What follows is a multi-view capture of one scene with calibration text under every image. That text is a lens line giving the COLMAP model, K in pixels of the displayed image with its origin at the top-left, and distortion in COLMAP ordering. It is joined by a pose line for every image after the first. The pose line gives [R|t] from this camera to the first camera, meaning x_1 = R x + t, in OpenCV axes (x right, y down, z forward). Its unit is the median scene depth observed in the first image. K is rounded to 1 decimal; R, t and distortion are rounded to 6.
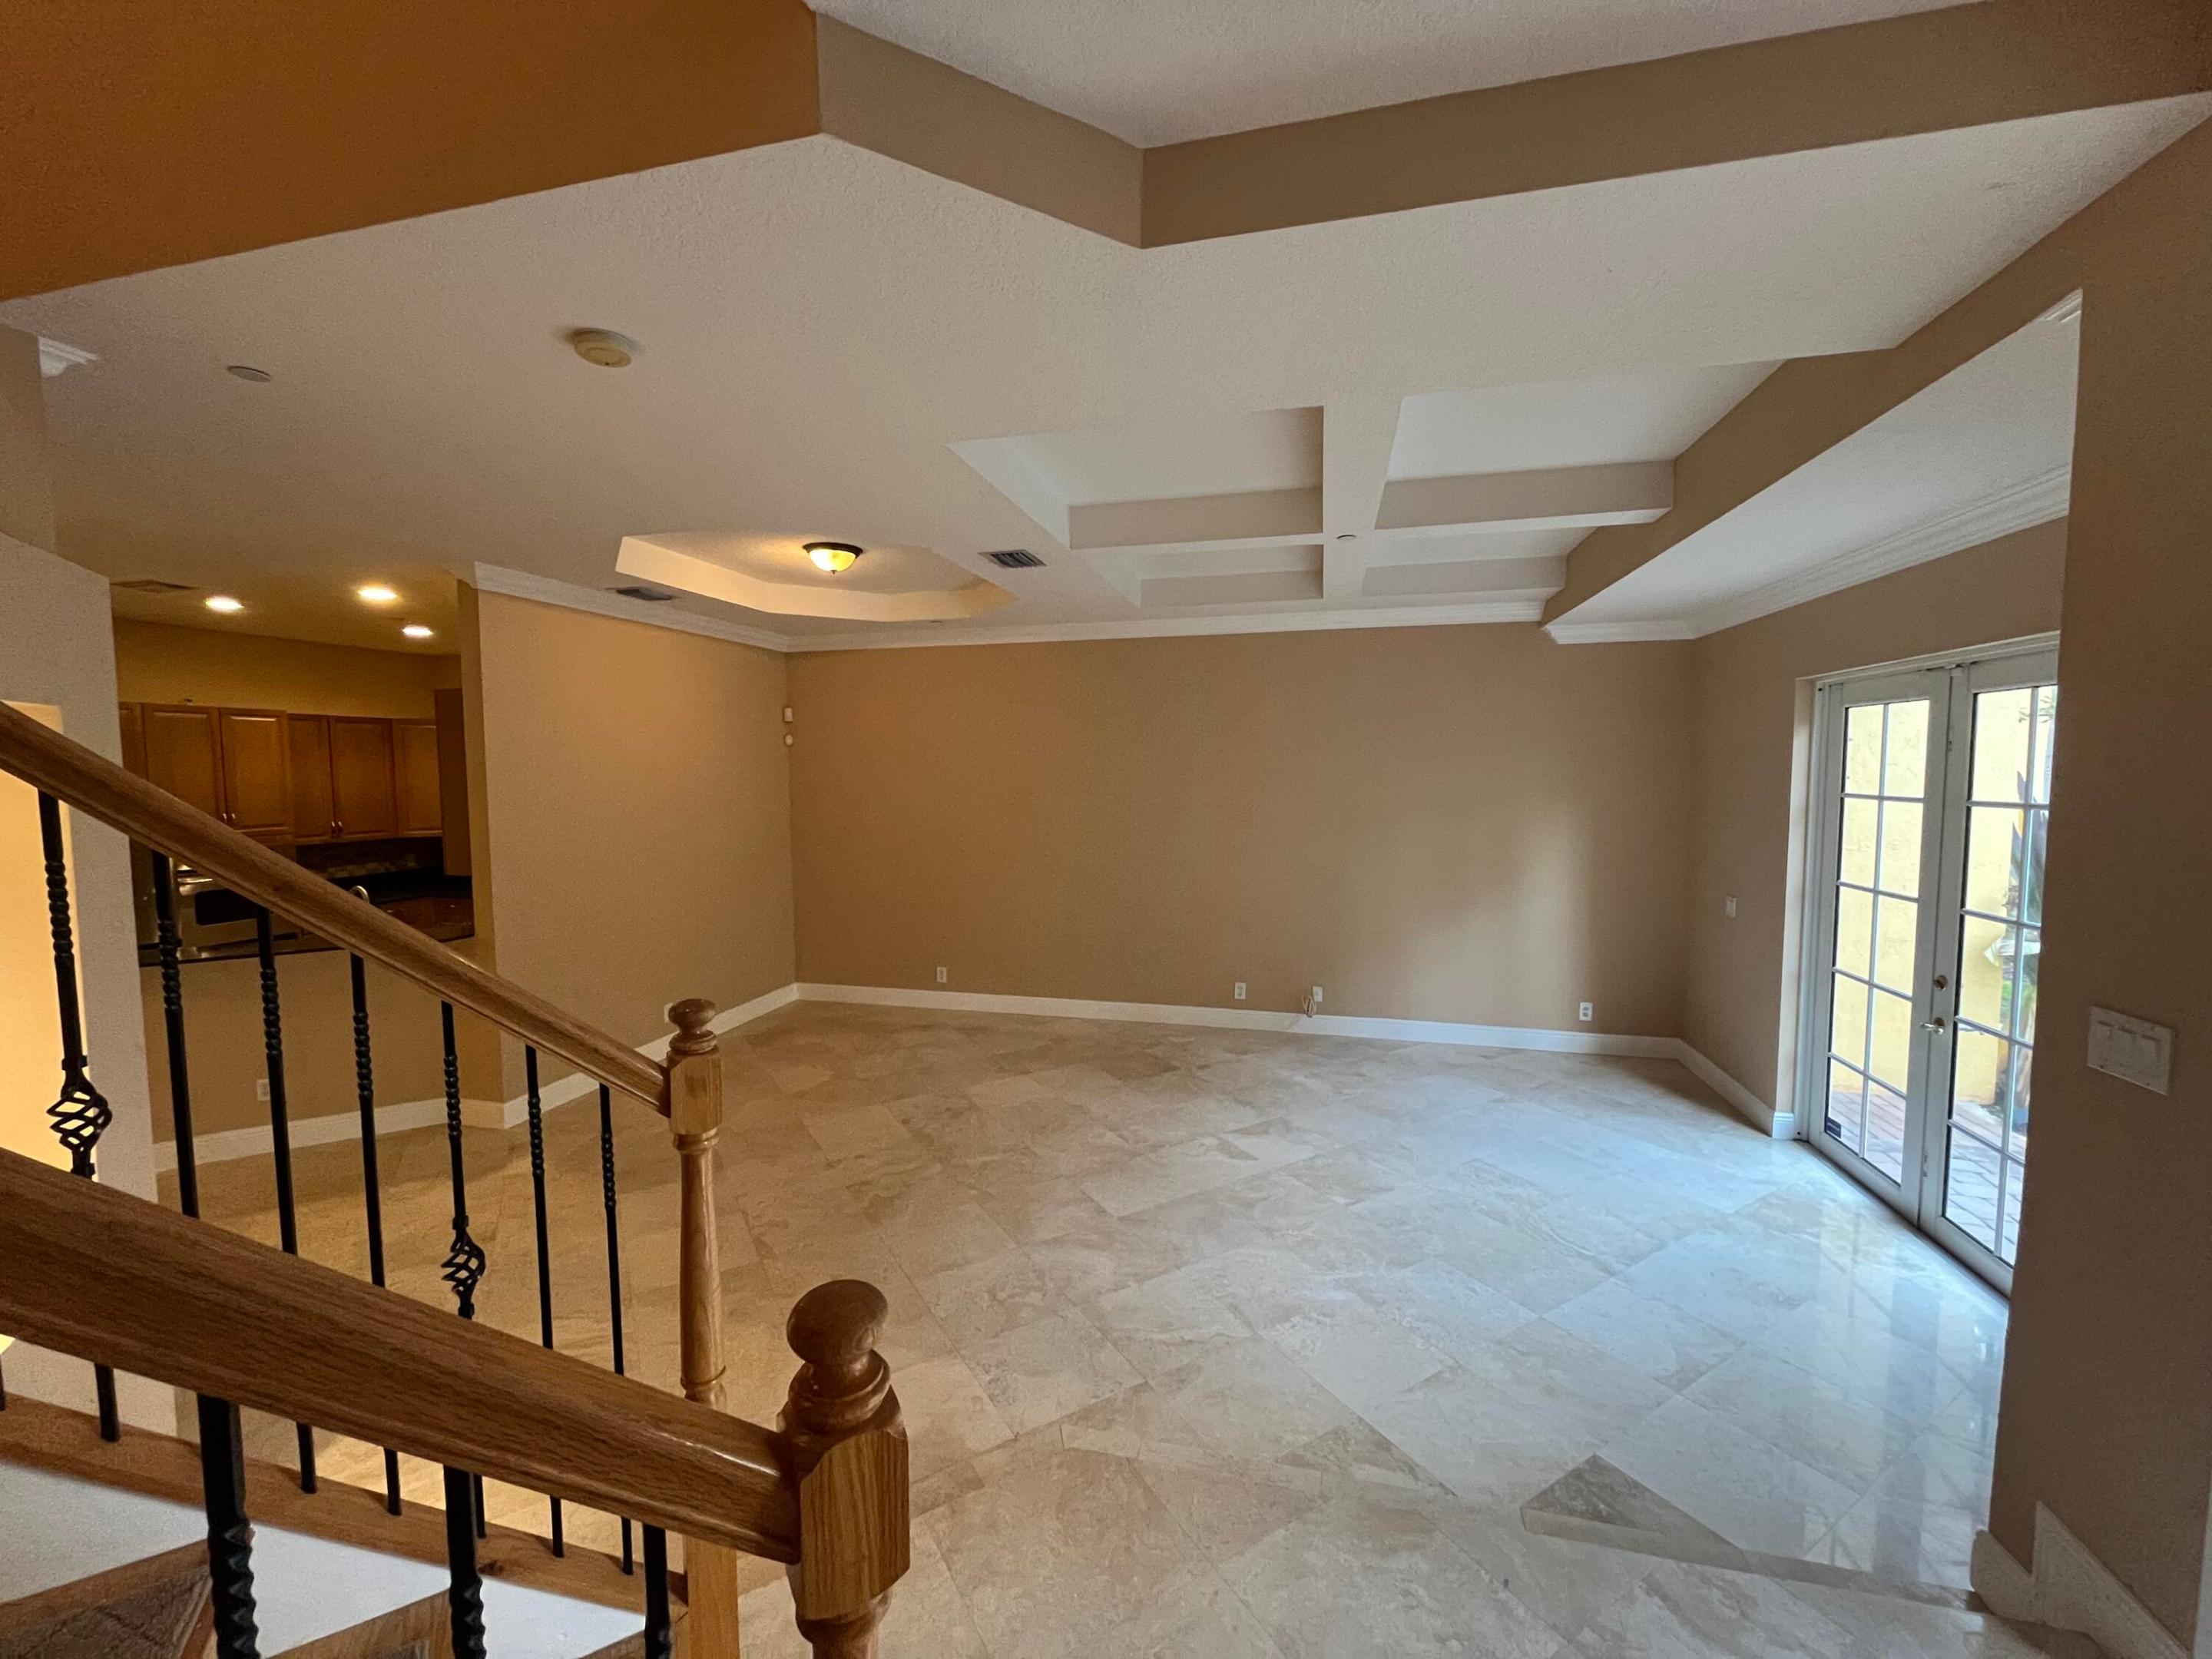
lens RADIAL K [[889.4, 0, 1102.3], [0, 889.4, 824.1], [0, 0, 1]] dist [-0.003085, -0.000131]
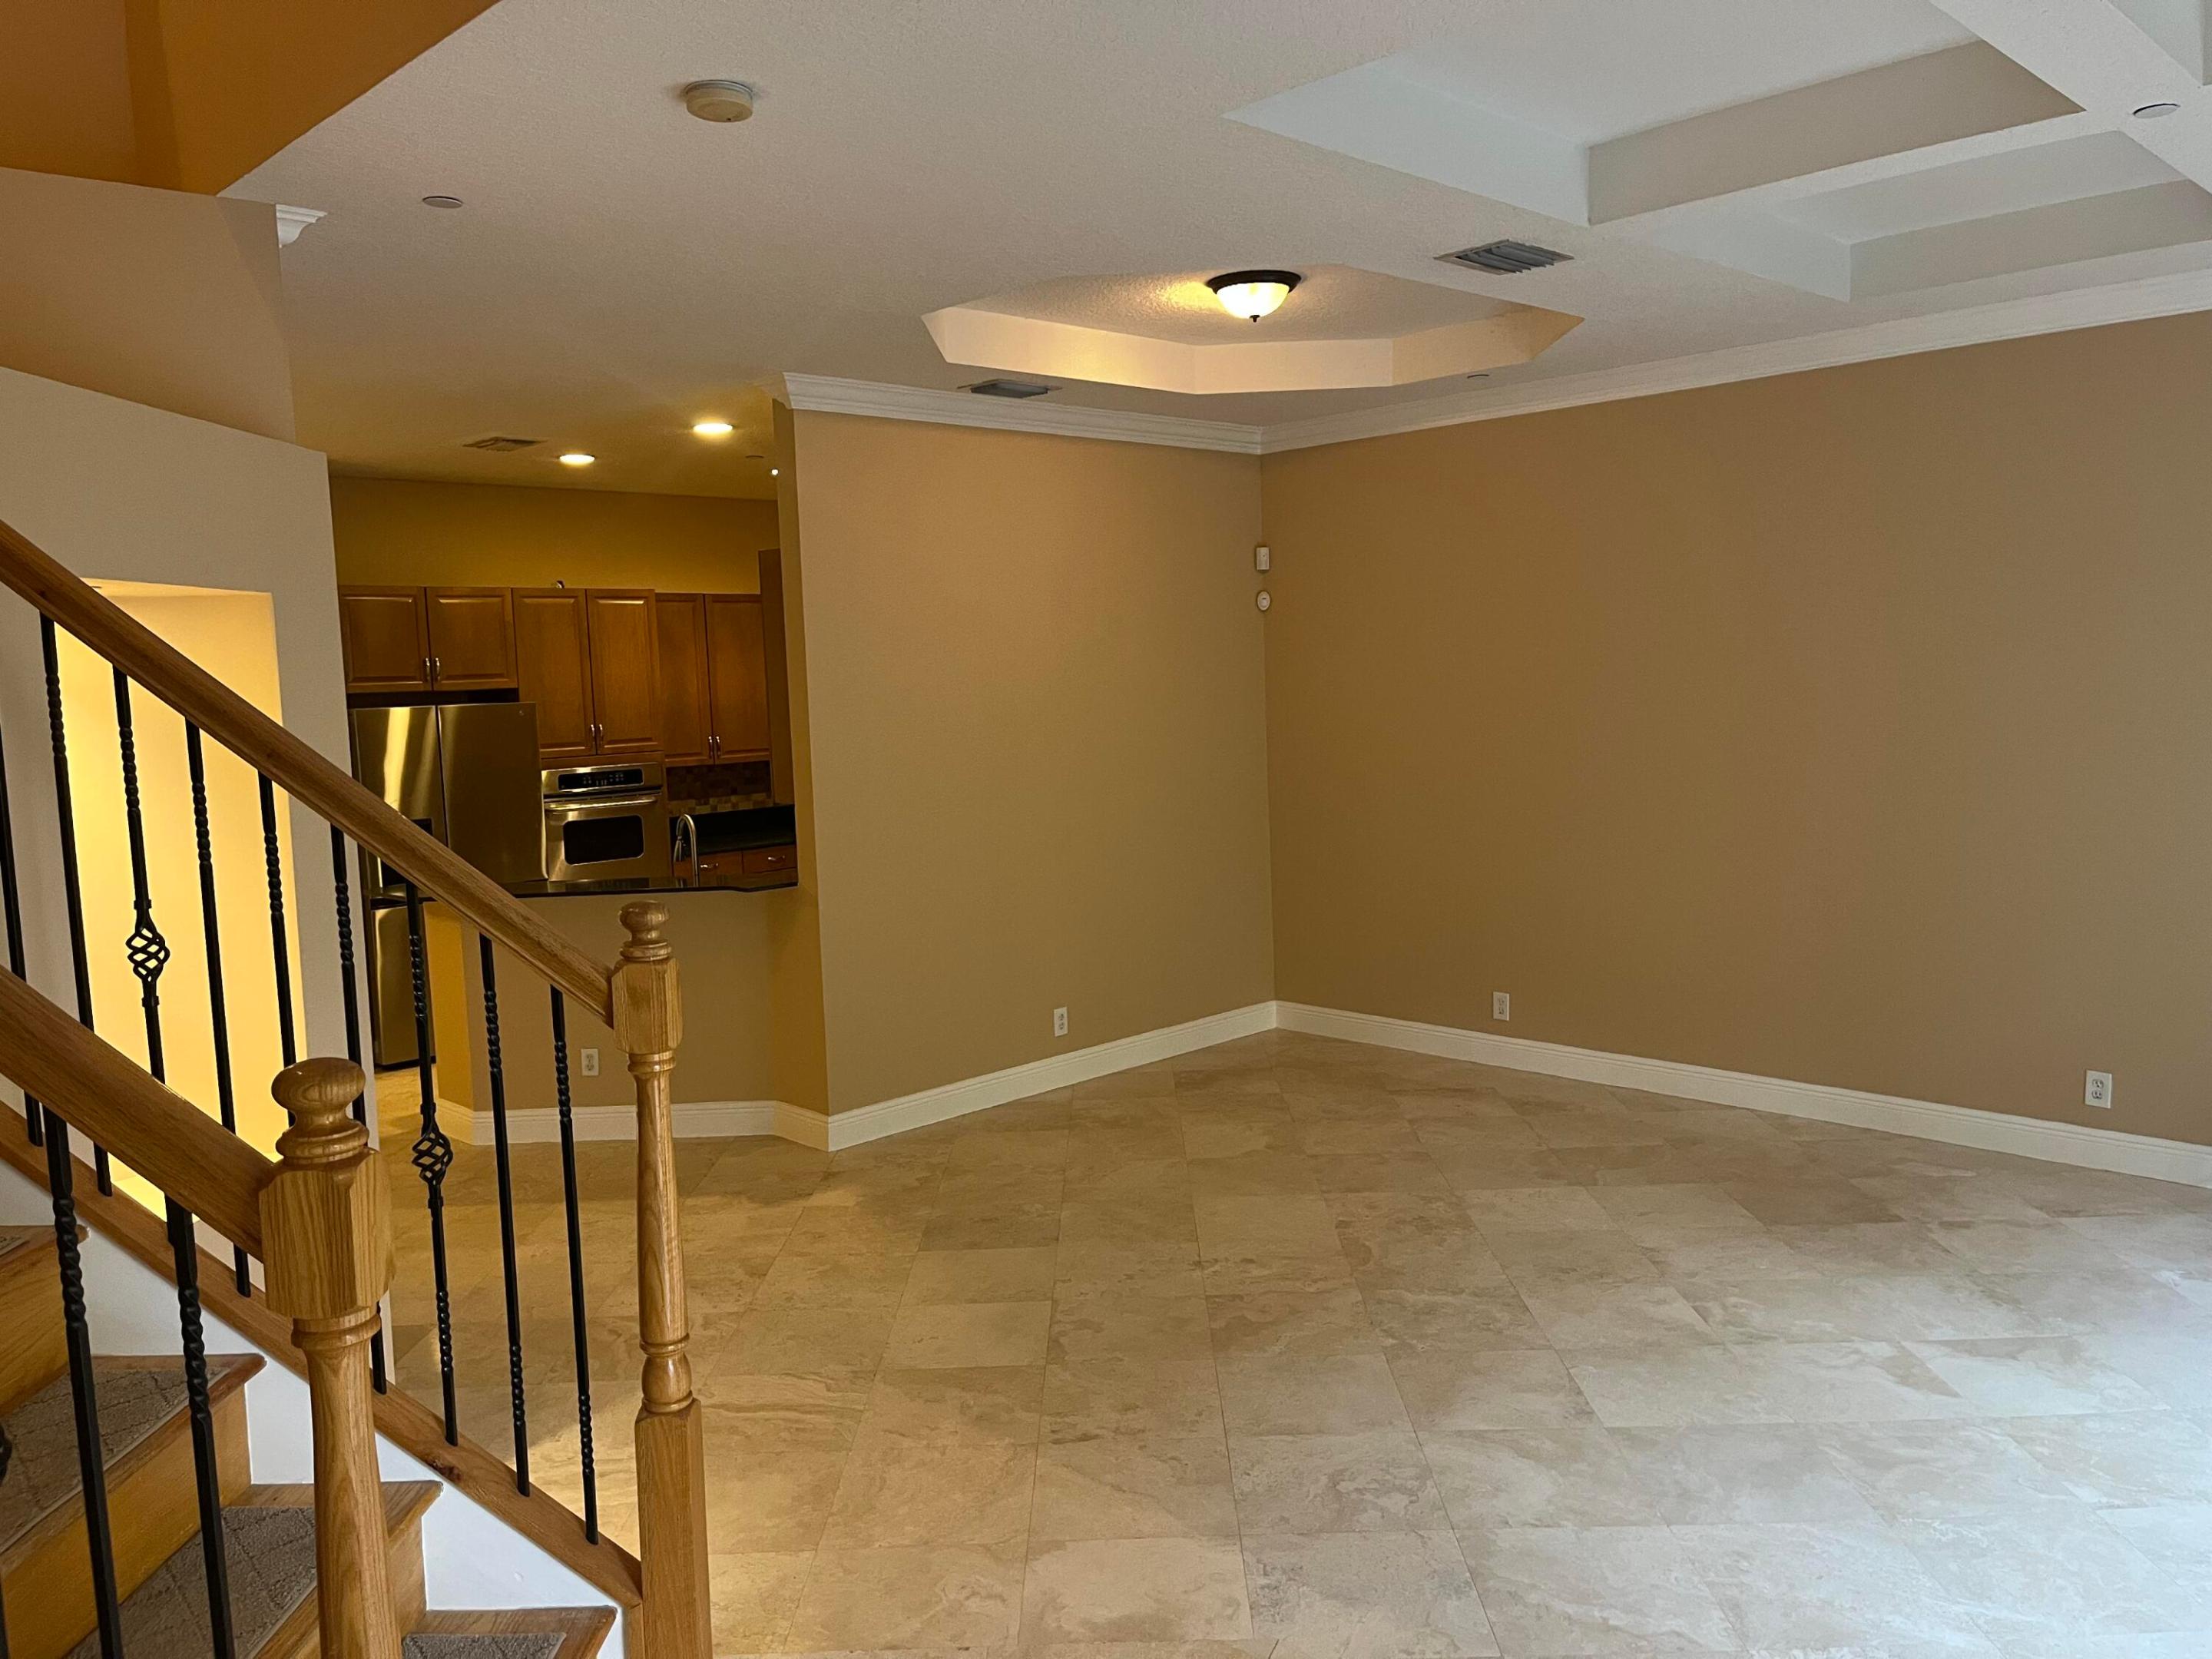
lens RADIAL K [[1666.3, 0, 1108.5], [0, 1666.3, 812.7], [0, 0, 1]] dist [0.059652, -0.066235]
pose [[0.853195, 0.021910, -0.521131, 0.268088], [-0.004337, 0.999381, 0.034918, 0.018747], [0.521574, -0.027532, 0.852762, -0.051956]]
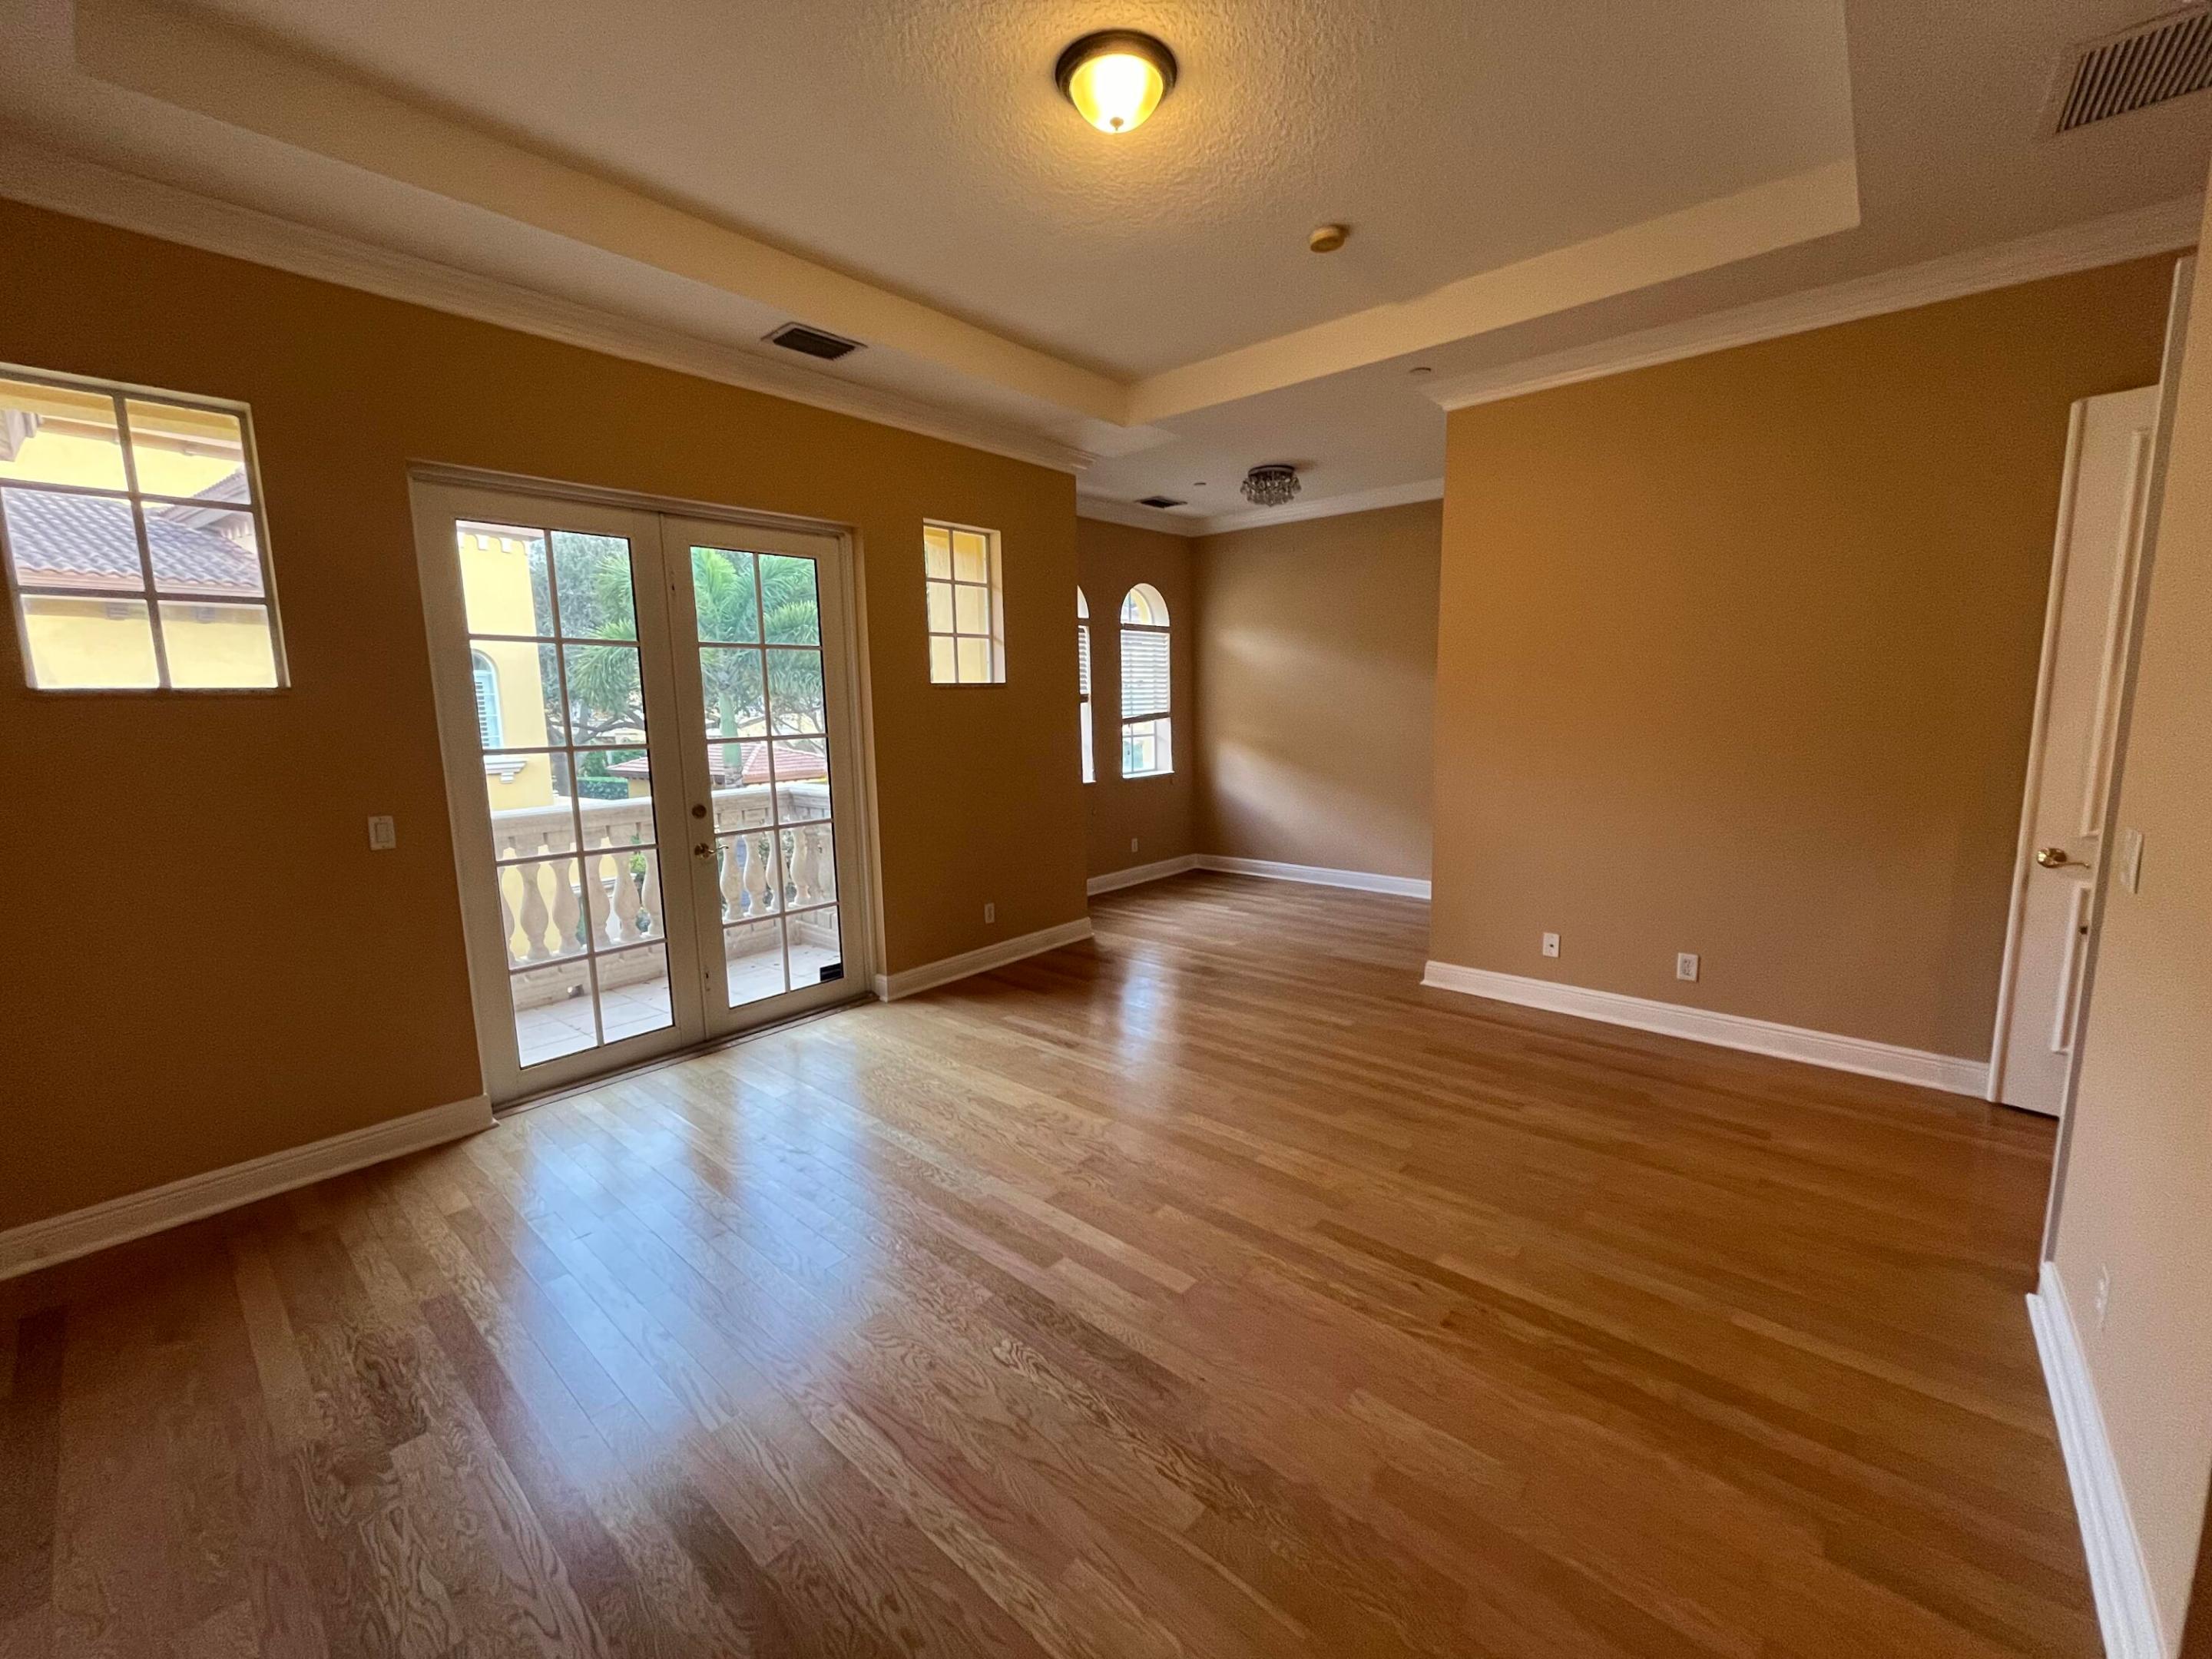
lens RADIAL K [[889.4, 0, 1100.7], [0, 889.4, 826.4], [0, 0, 1]] dist [-0.003085, -0.000131]
pose [[-0.893454, -0.033655, 0.447892, 0.009457], [0.064184, 0.977388, 0.201477, 0.006747], [-0.444545, 0.208758, -0.871091, 1.501739]]
